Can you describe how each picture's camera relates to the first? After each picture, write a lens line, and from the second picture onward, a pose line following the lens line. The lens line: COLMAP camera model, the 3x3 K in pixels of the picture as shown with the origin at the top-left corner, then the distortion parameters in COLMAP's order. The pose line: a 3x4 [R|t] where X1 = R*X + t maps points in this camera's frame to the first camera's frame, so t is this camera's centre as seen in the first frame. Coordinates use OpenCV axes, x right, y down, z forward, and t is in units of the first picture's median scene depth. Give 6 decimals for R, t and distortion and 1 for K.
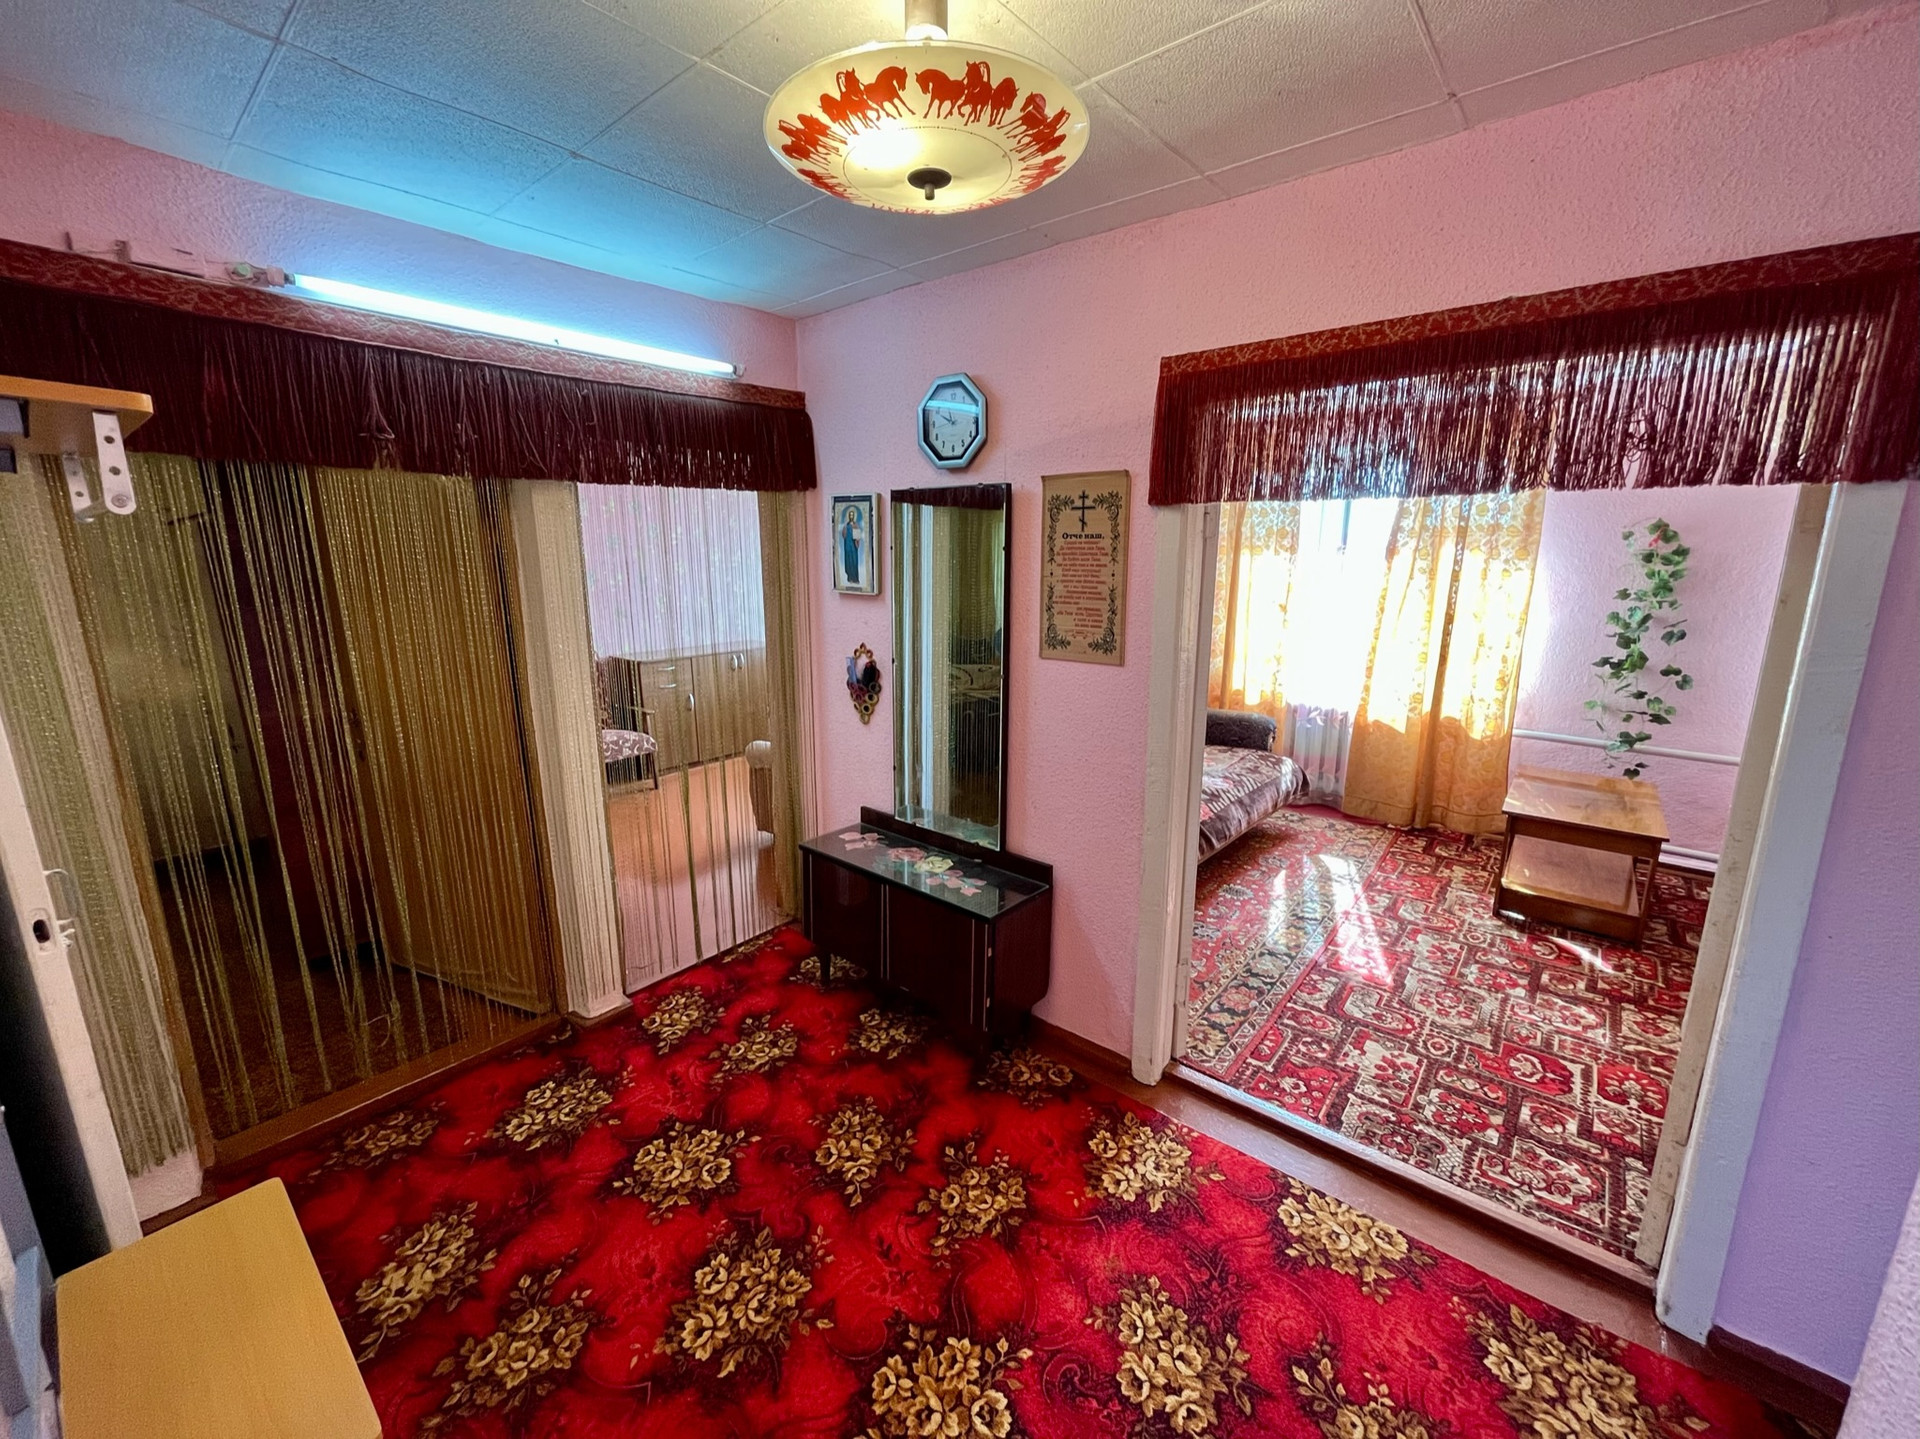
lens RADIAL K [[778.1, 0, 959.1], [0, 778.1, 715.1], [0, 0, 1]] dist [-0.004932, 0.000650]
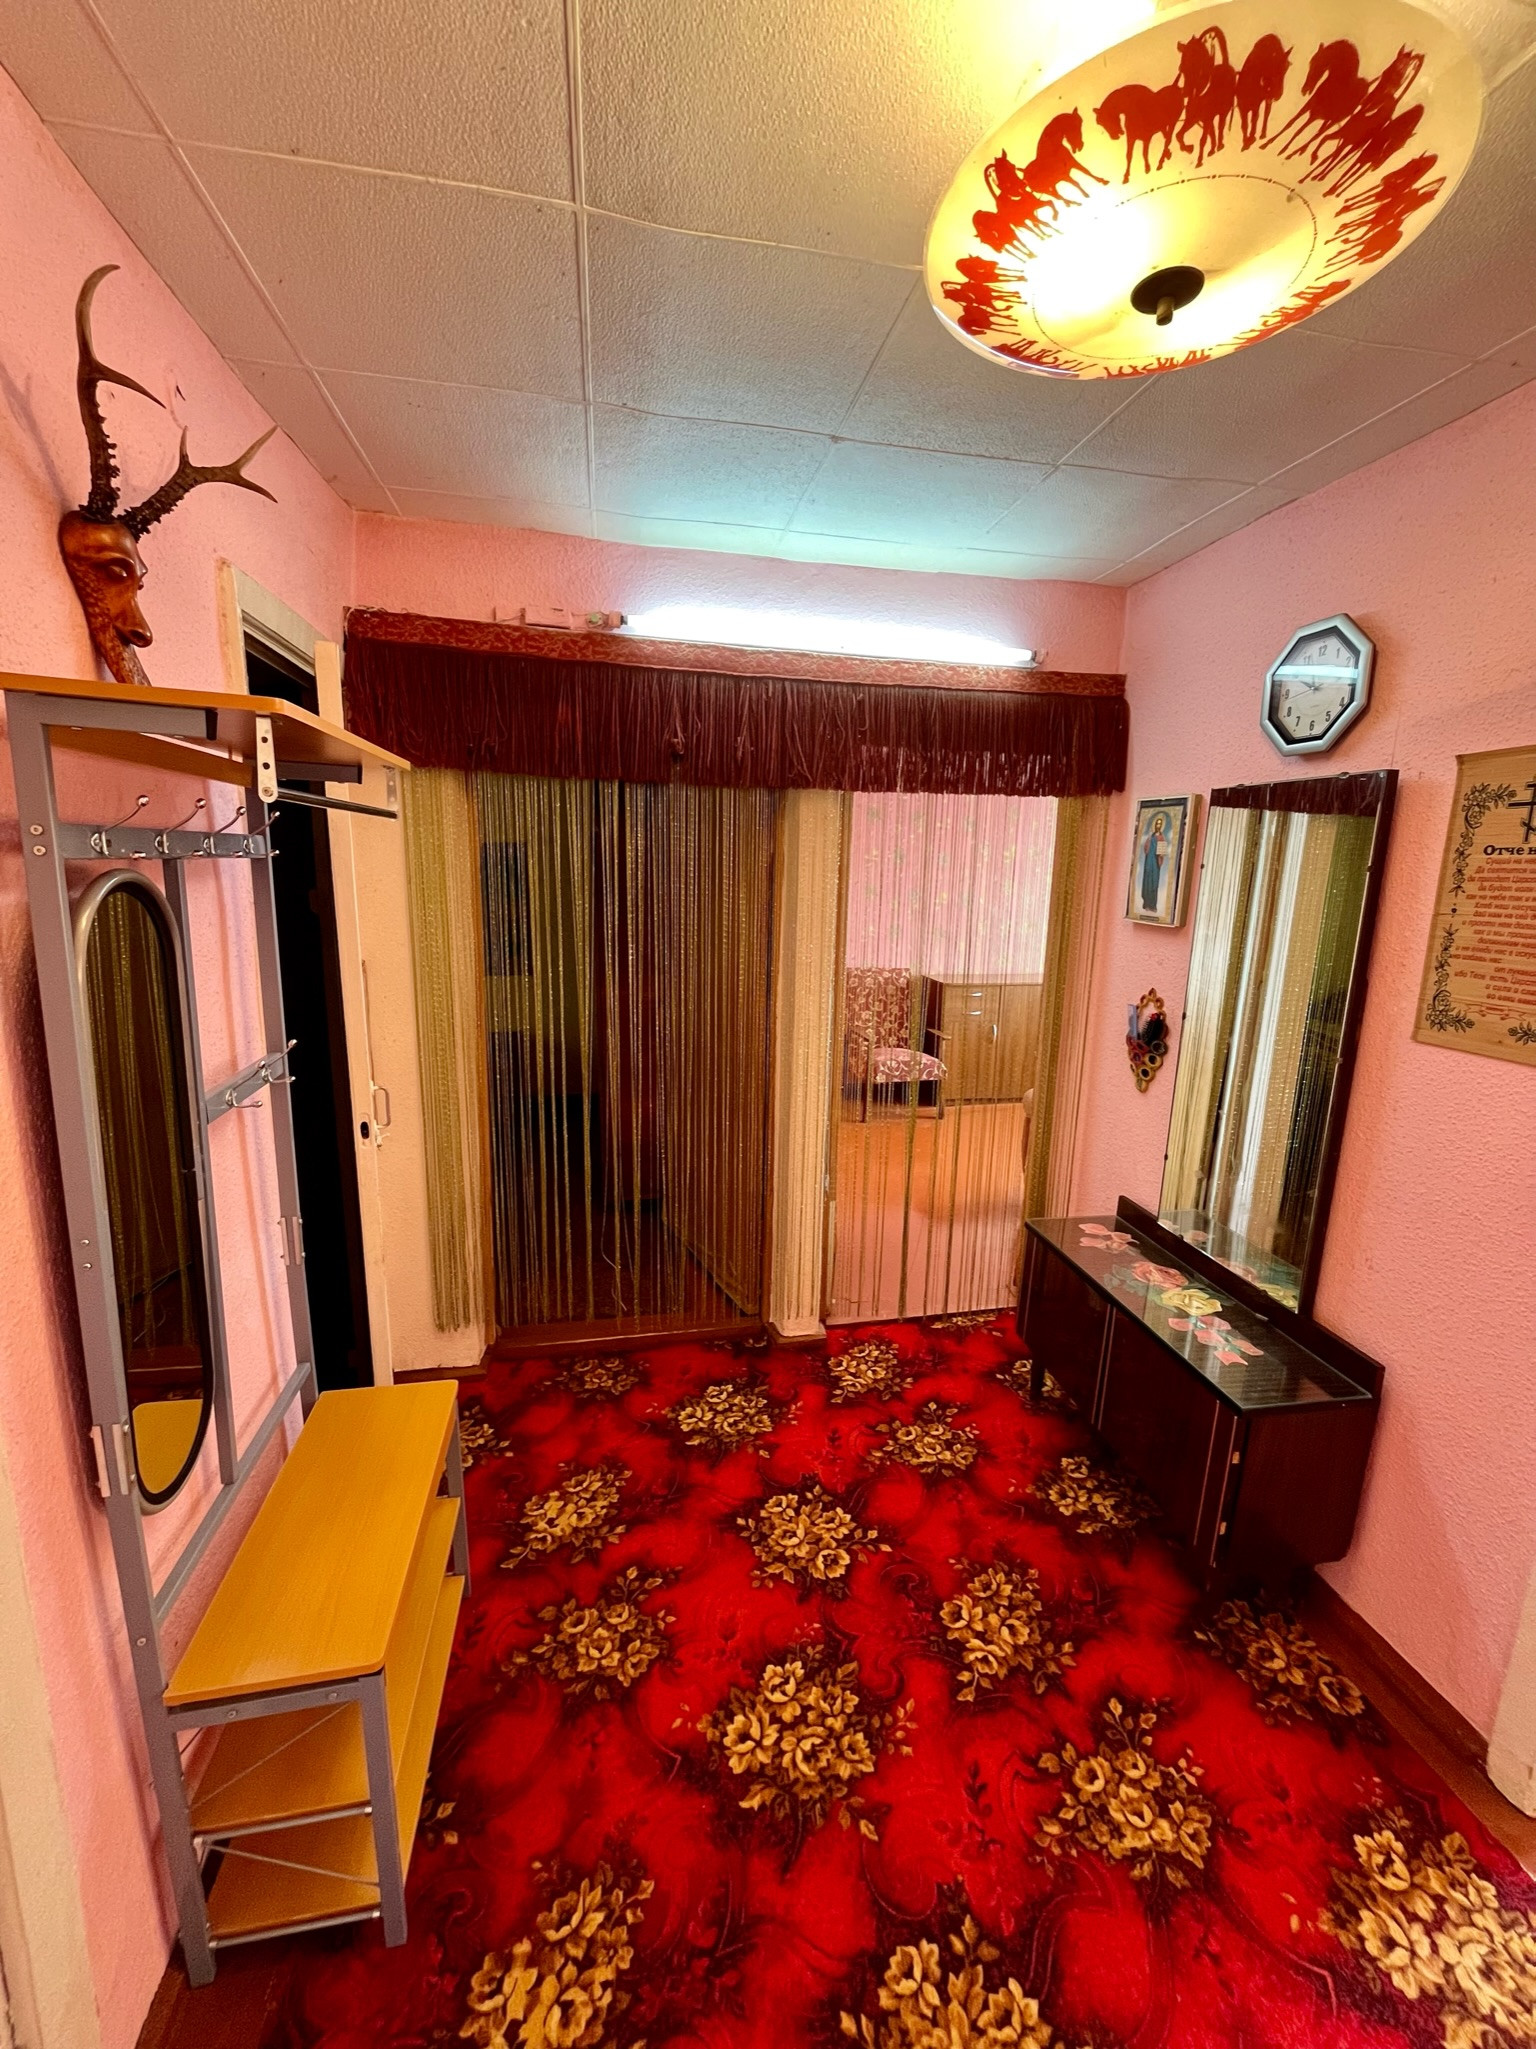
lens RADIAL K [[830.4, 0, 769.2], [0, 830.4, 1023.6], [0, 0, 1]] dist [-0.004932, 0.000650]
pose [[0.782273, 0.135512, -0.608018, 0.118131], [-0.154608, 0.987748, 0.021225, -0.023263], [0.603445, 0.077400, 0.793640, 0.164281]]
